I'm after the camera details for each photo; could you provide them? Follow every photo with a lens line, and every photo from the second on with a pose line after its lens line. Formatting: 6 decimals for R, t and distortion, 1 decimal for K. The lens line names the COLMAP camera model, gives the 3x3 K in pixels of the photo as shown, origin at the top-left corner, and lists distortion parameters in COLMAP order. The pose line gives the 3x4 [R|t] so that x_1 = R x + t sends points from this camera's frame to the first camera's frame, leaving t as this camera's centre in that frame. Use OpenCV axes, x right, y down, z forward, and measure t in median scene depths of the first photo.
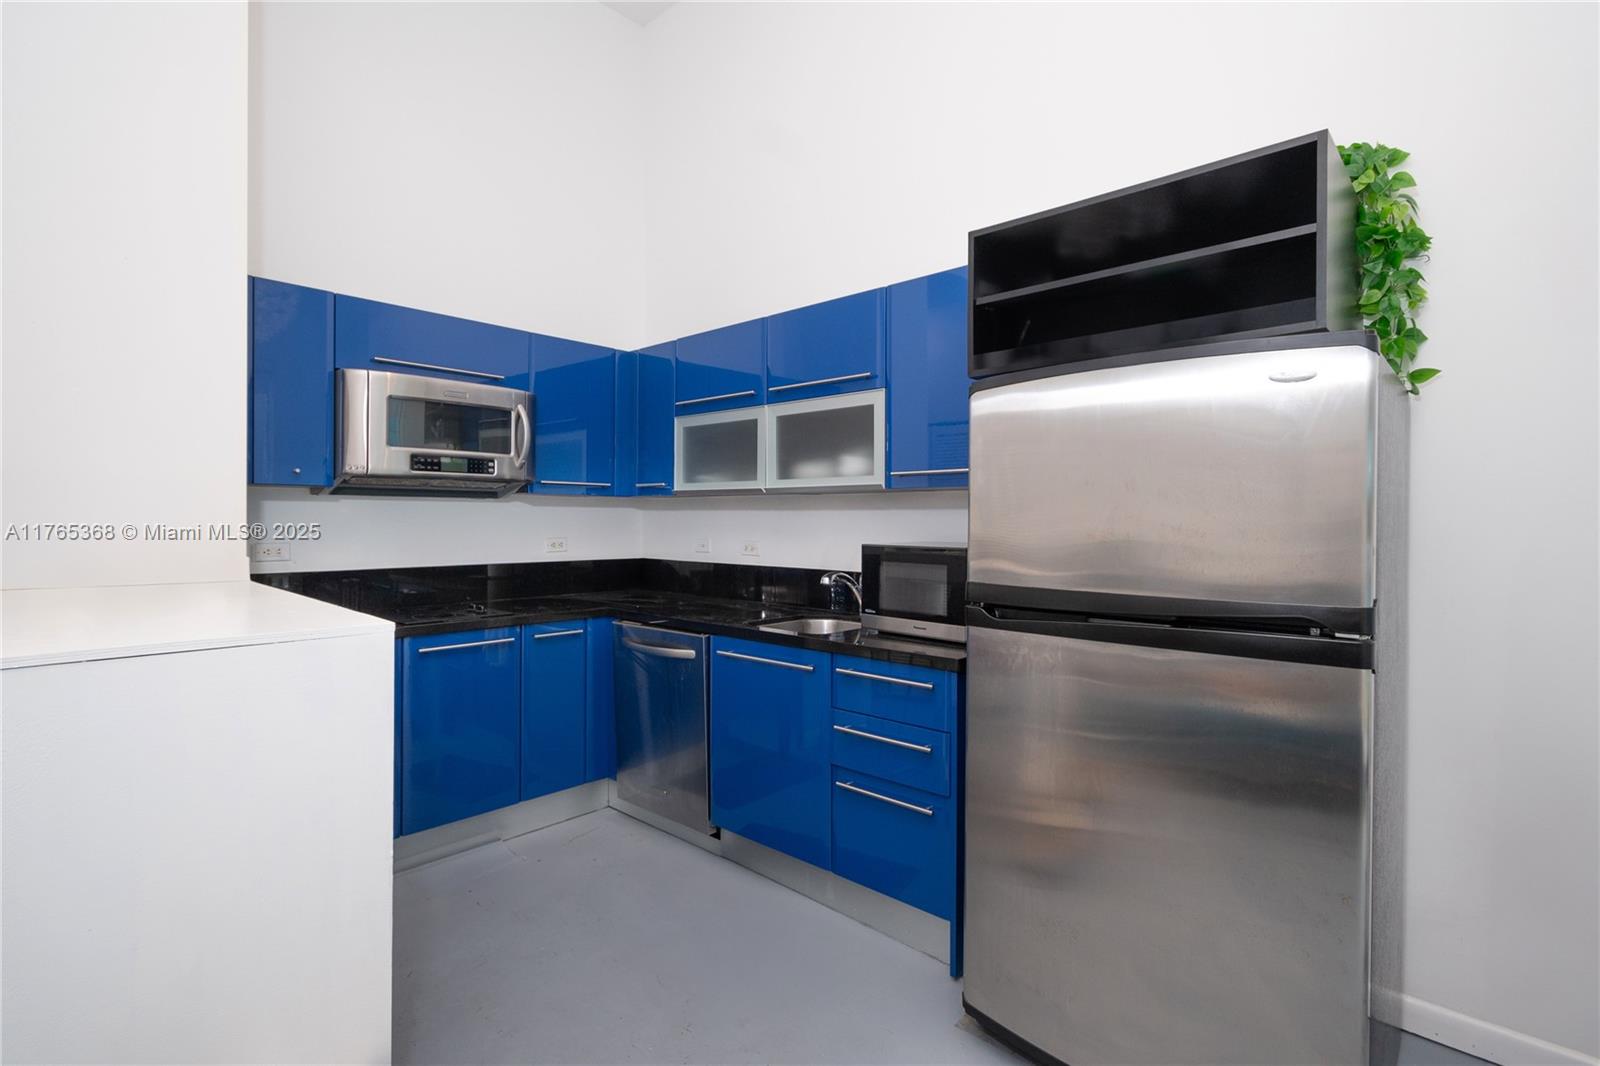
lens RADIAL K [[763.3, 0, 798.7], [0, 763.3, 521.2], [0, 0, 1]] dist [0.009868, -0.000014]
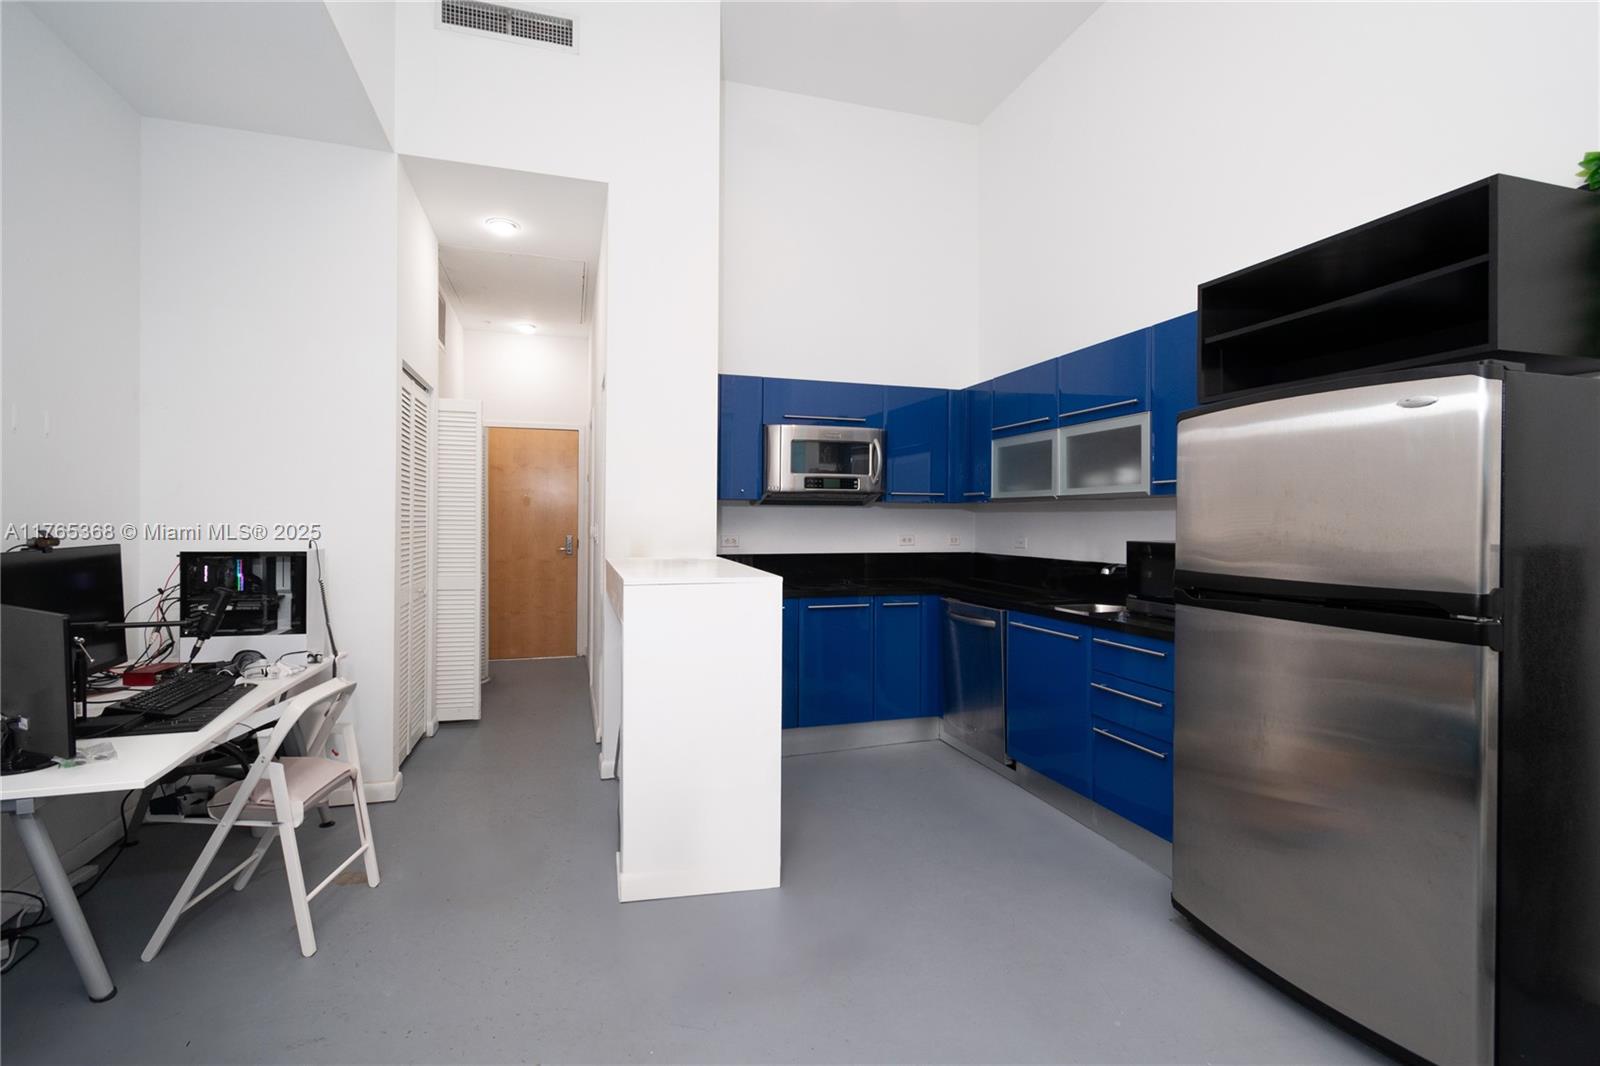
lens RADIAL K [[763.3, 0, 798.7], [0, 763.3, 521.2], [0, 0, 1]] dist [0.009868, -0.000014]
pose [[0.866866, 0.000167, -0.498542, 0.219703], [-0.002058, 0.999993, -0.003243, 0.003296], [0.498537, 0.003838, 0.866860, -0.293473]]
